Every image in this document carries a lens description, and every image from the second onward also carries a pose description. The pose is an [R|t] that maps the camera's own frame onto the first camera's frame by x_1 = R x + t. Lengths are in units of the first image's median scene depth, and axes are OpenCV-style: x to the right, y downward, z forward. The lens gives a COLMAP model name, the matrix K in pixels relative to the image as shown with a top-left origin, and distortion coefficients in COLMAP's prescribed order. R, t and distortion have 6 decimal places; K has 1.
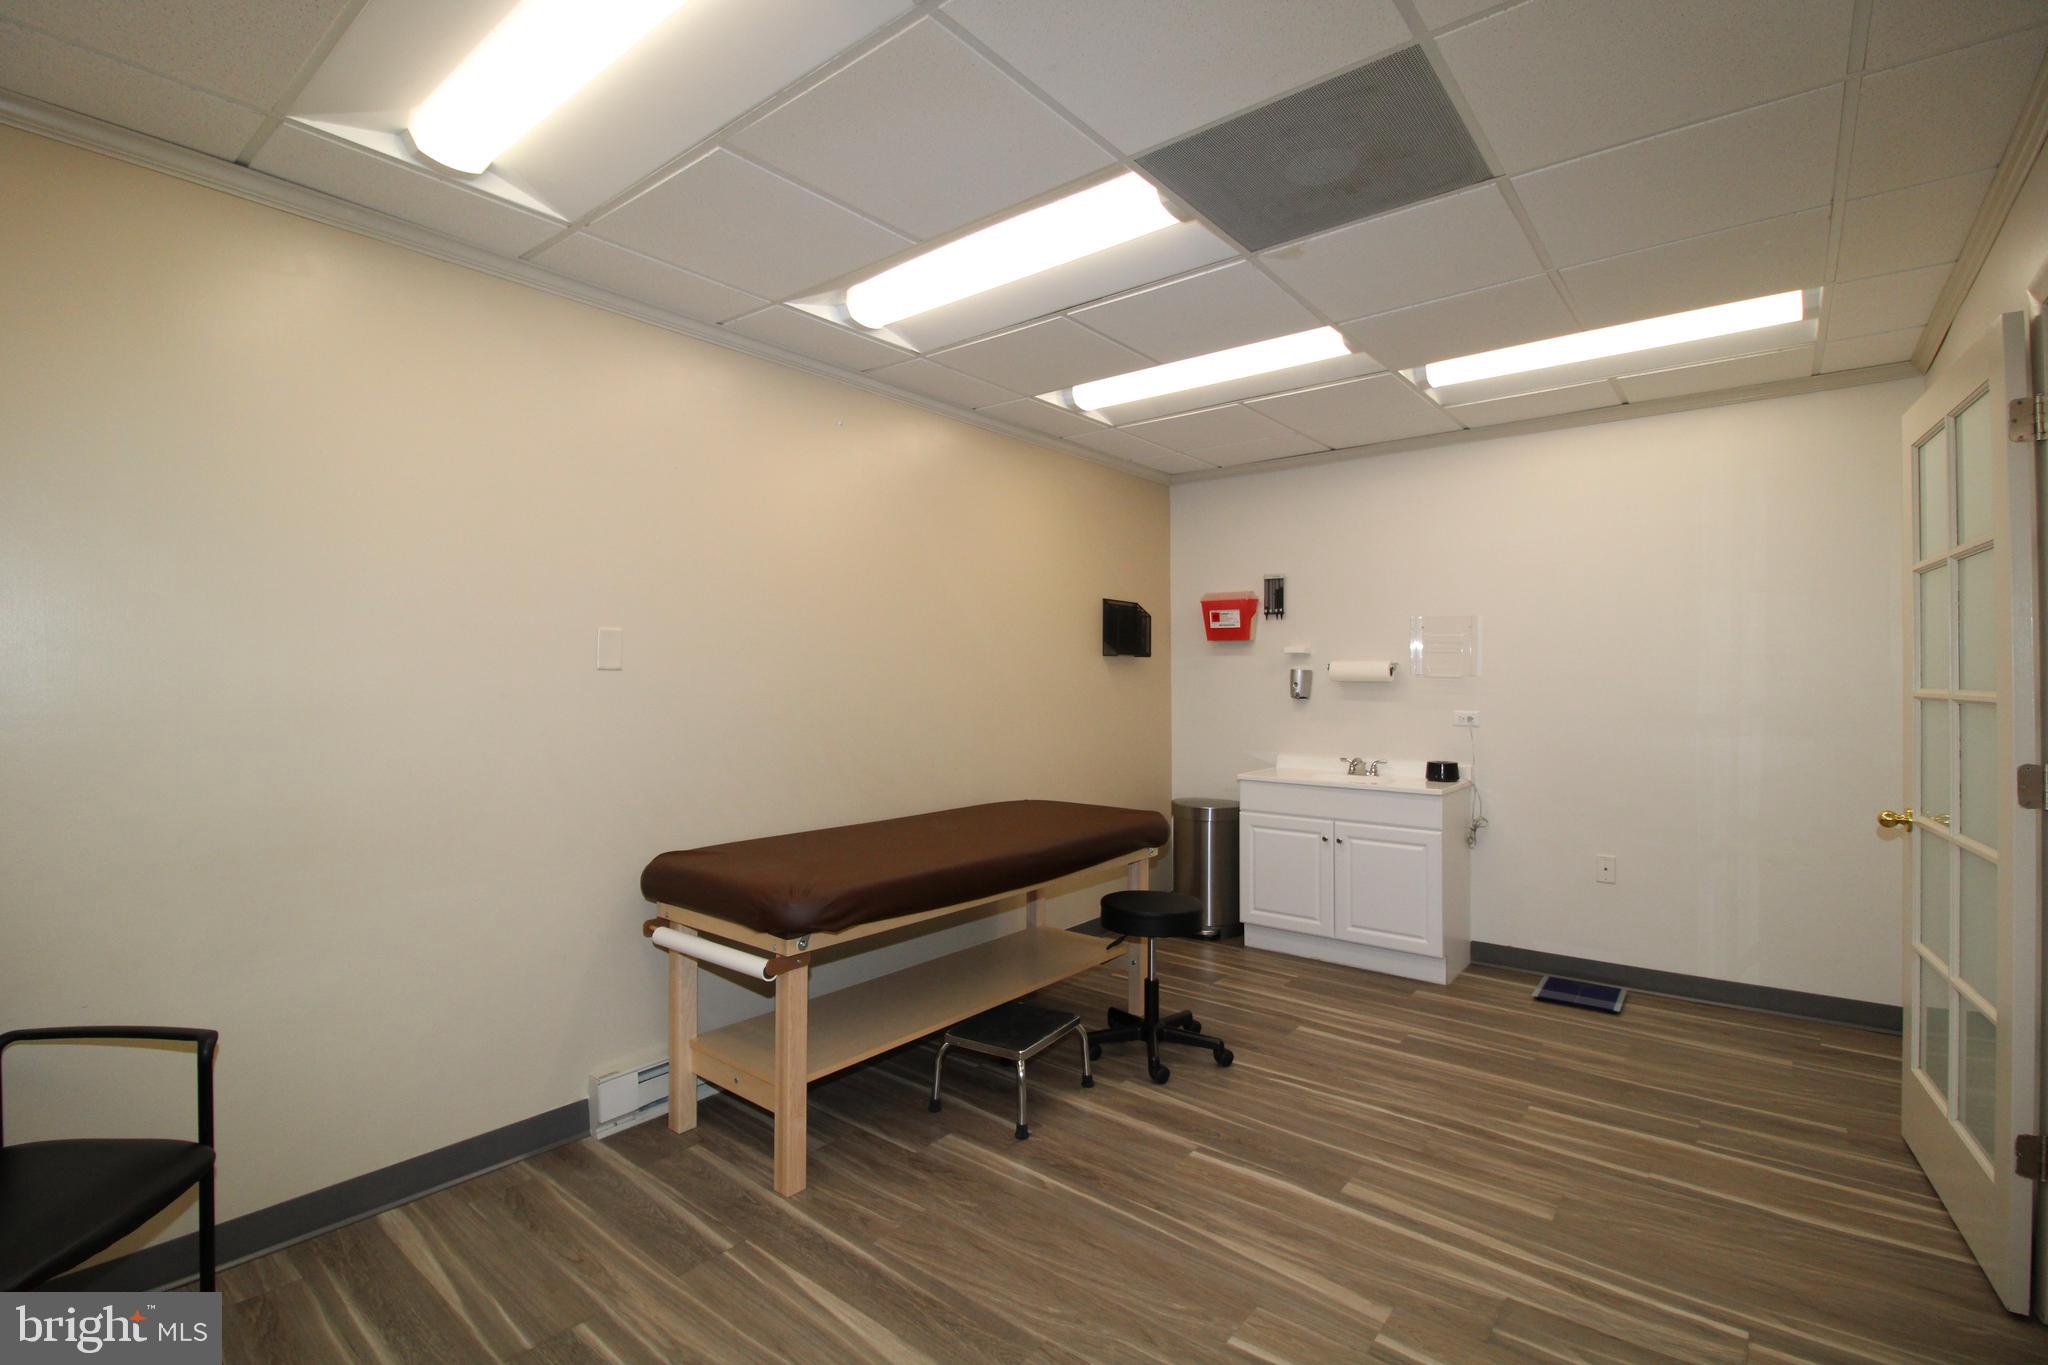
lens RADIAL K [[944.8, 0, 1010.6], [0, 944.8, 680.6], [0, 0, 1]] dist [0.000837, -0.013218]
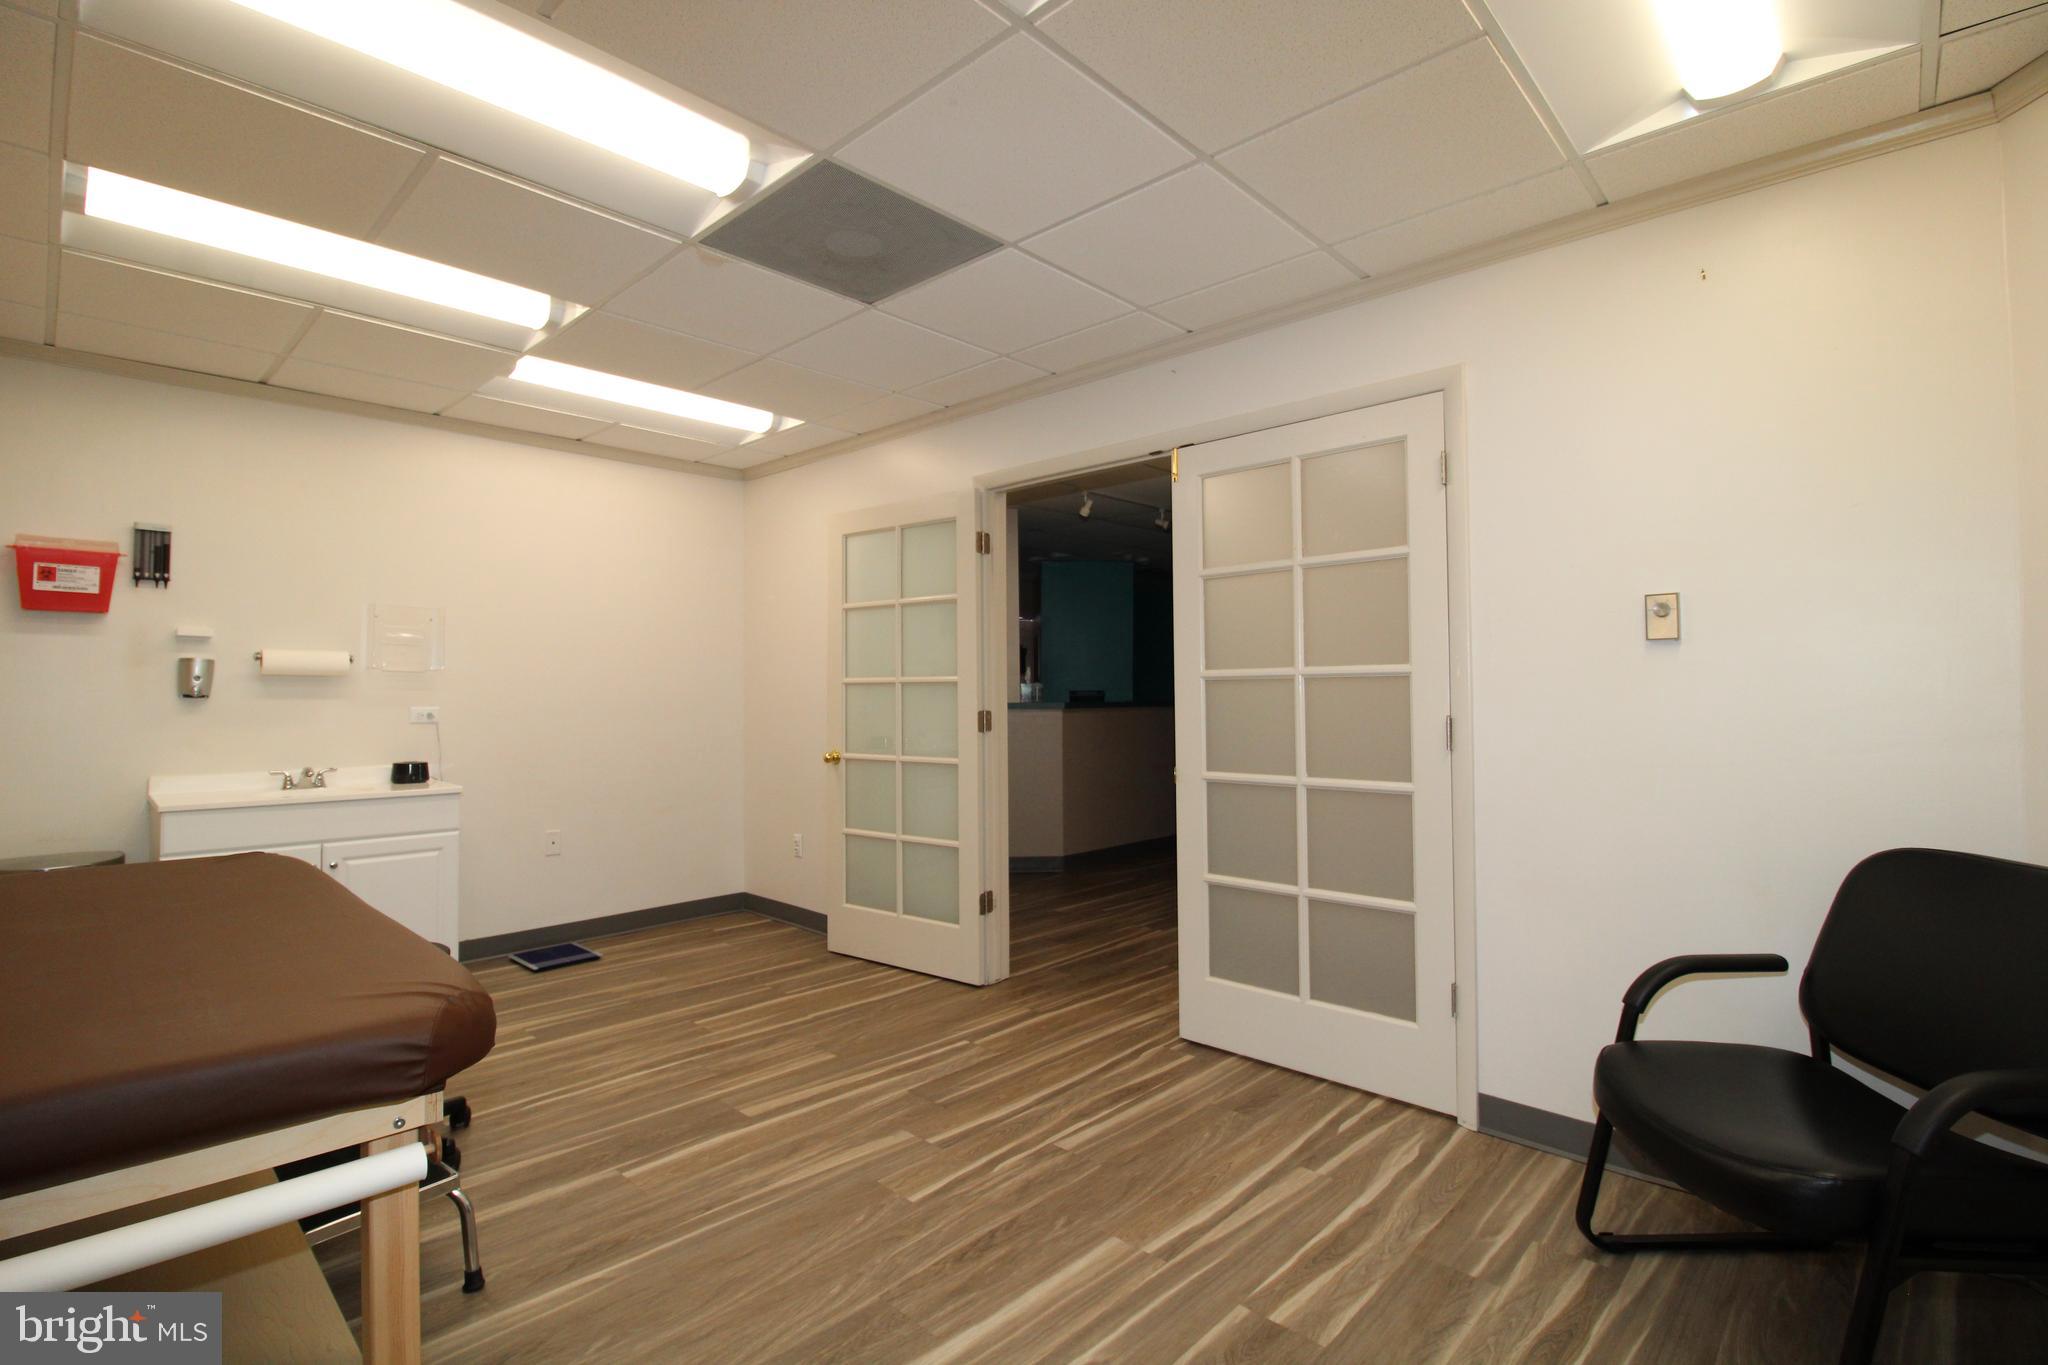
lens RADIAL K [[944.8, 0, 1010.6], [0, 944.8, 680.6], [0, 0, 1]] dist [0.000837, -0.013218]
pose [[0.074631, 0.012298, 0.997135, -0.621198], [0.007118, 0.999892, -0.012865, 0.032115], [-0.997186, 0.008058, 0.074535, 0.495988]]
